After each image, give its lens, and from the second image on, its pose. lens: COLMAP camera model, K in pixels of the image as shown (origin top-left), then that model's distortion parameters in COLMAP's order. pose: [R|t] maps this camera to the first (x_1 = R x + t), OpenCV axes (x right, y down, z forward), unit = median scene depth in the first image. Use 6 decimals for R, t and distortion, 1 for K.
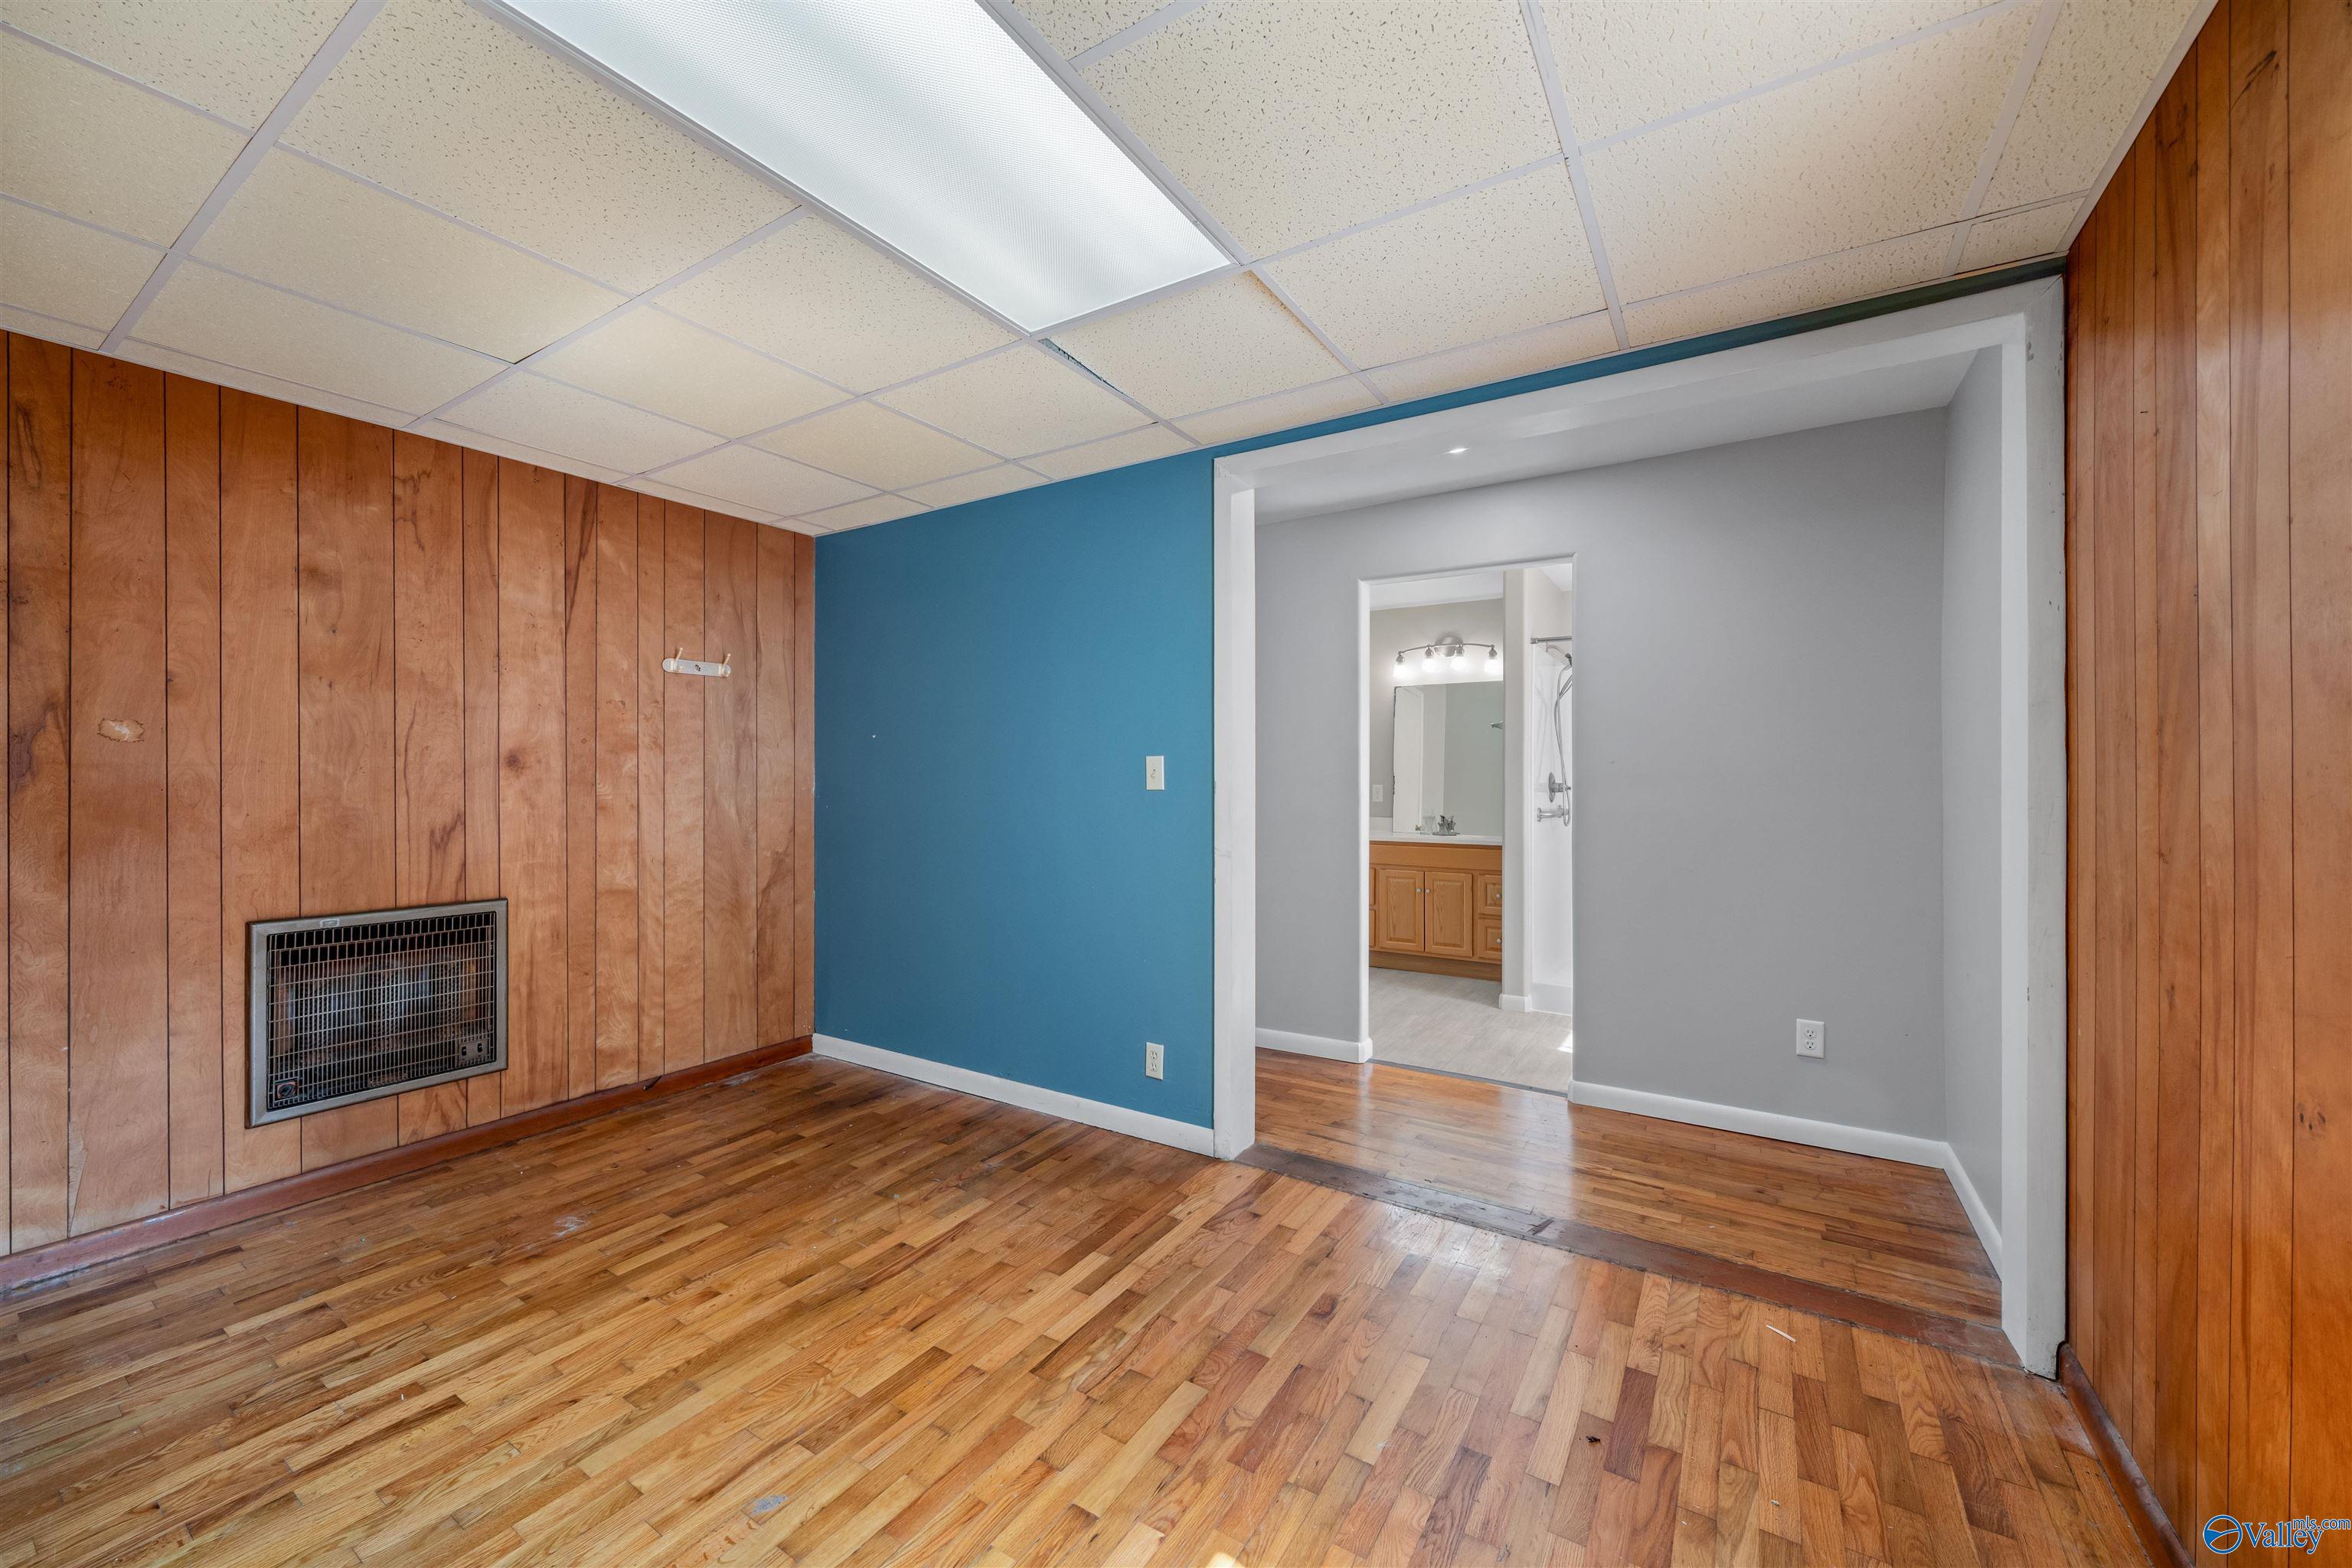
lens RADIAL K [[920.3, 0, 1177.9], [0, 920.3, 779.3], [0, 0, 1]] dist [-0.002648, -0.000227]
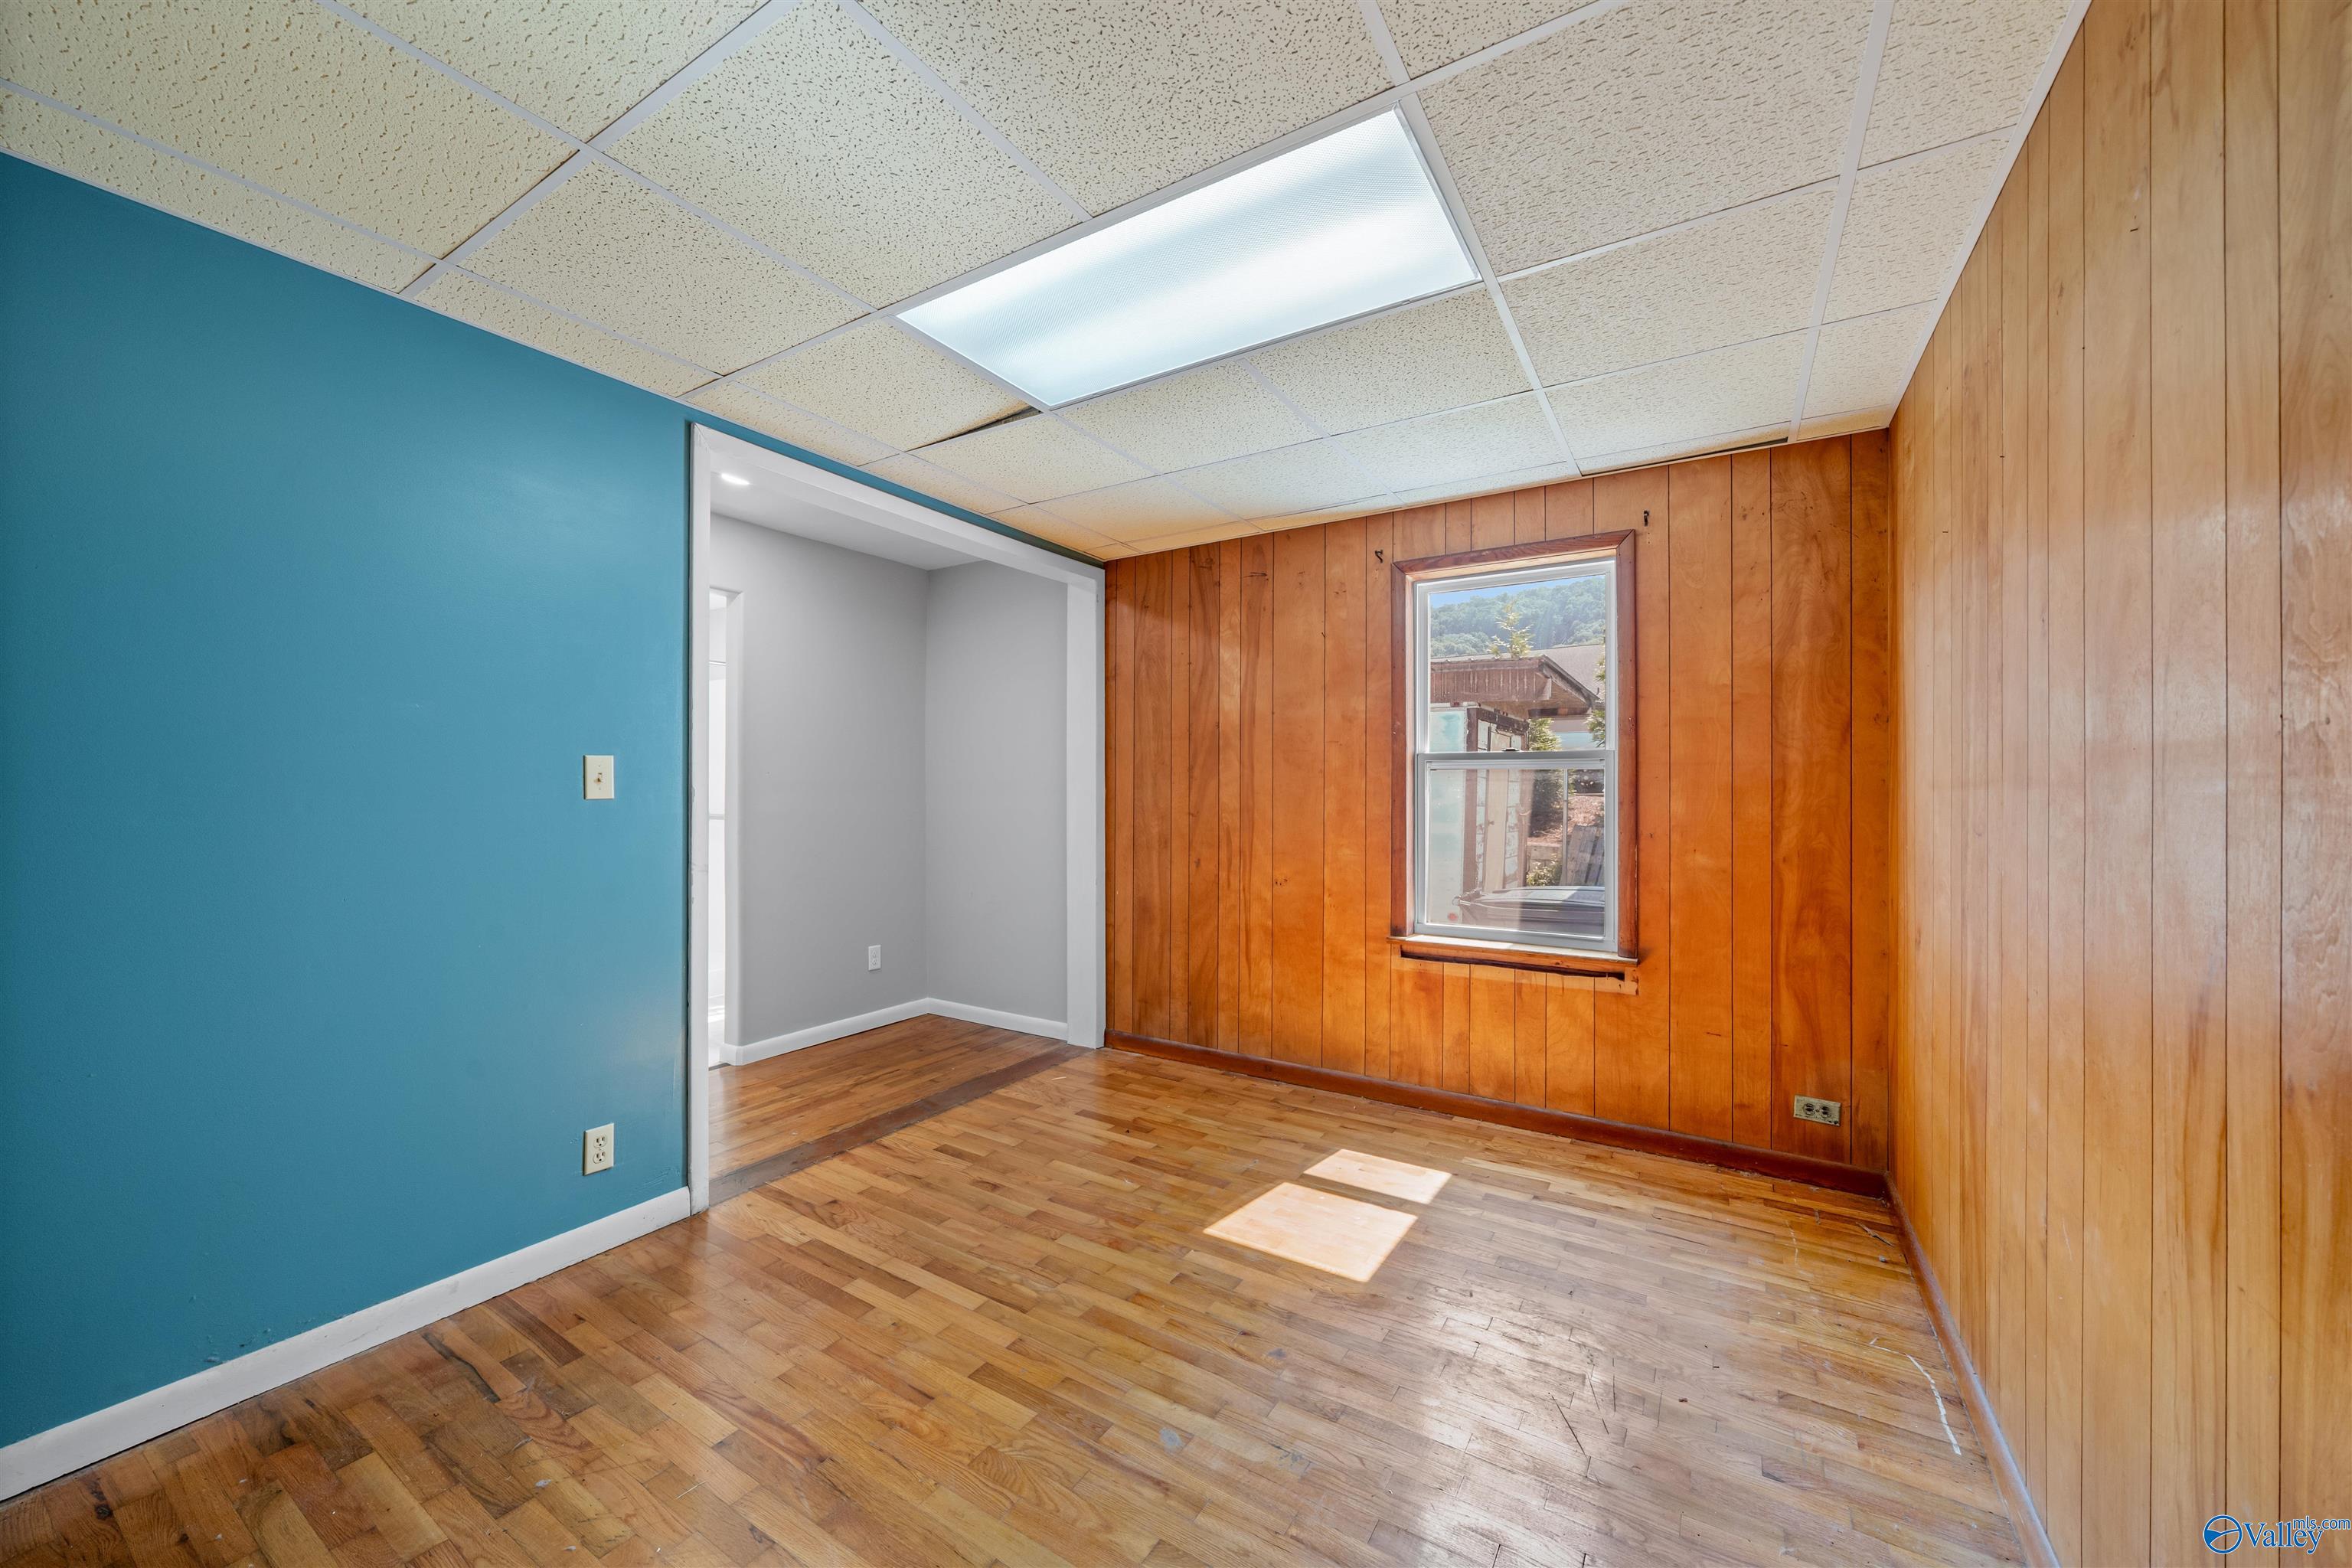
lens RADIAL K [[920.3, 0, 1175.8], [0, 920.3, 787.6], [0, 0, 1]] dist [-0.002648, -0.000227]
pose [[-0.042062, 0.000572, 0.999115, -1.112478], [-0.001297, 0.999999, -0.000627, 0.002227], [-0.999114, -0.001323, -0.042061, 0.743998]]
